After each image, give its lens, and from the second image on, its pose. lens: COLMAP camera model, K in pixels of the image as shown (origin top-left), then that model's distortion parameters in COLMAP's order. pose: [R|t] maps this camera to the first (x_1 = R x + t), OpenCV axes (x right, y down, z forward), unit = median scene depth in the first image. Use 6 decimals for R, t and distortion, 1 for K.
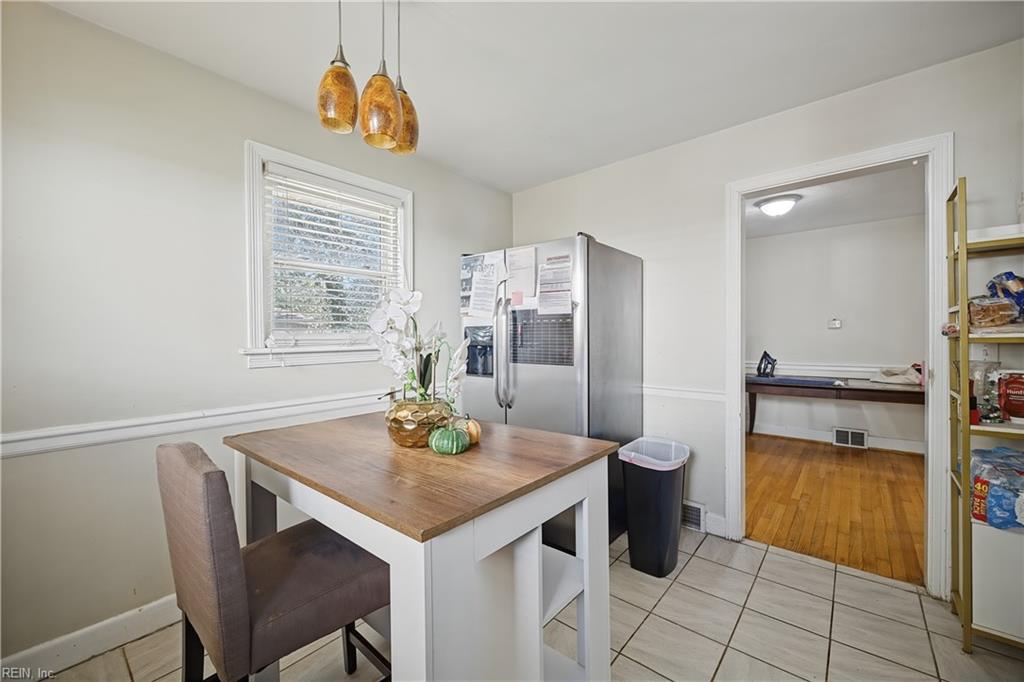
lens RADIAL K [[413.8, 0, 512.0], [0, 413.8, 341.0], [0, 0, 1]] dist [-0.001542, -0.000079]
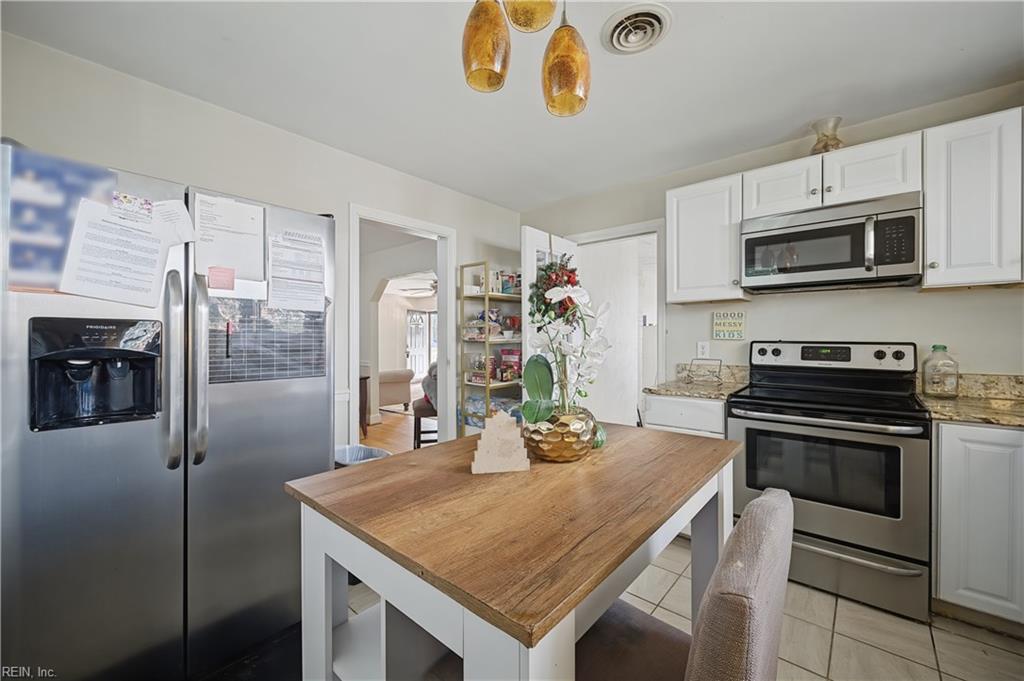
lens RADIAL K [[407.8, 0, 512.0], [0, 407.8, 340.5], [0, 0, 1]] dist [-0.001392, -0.000096]
pose [[0.018701, -0.000570, 0.999825, -0.600412], [0.004676, 0.999989, 0.000483, -0.008286], [-0.999814, 0.004666, 0.018703, 0.573433]]
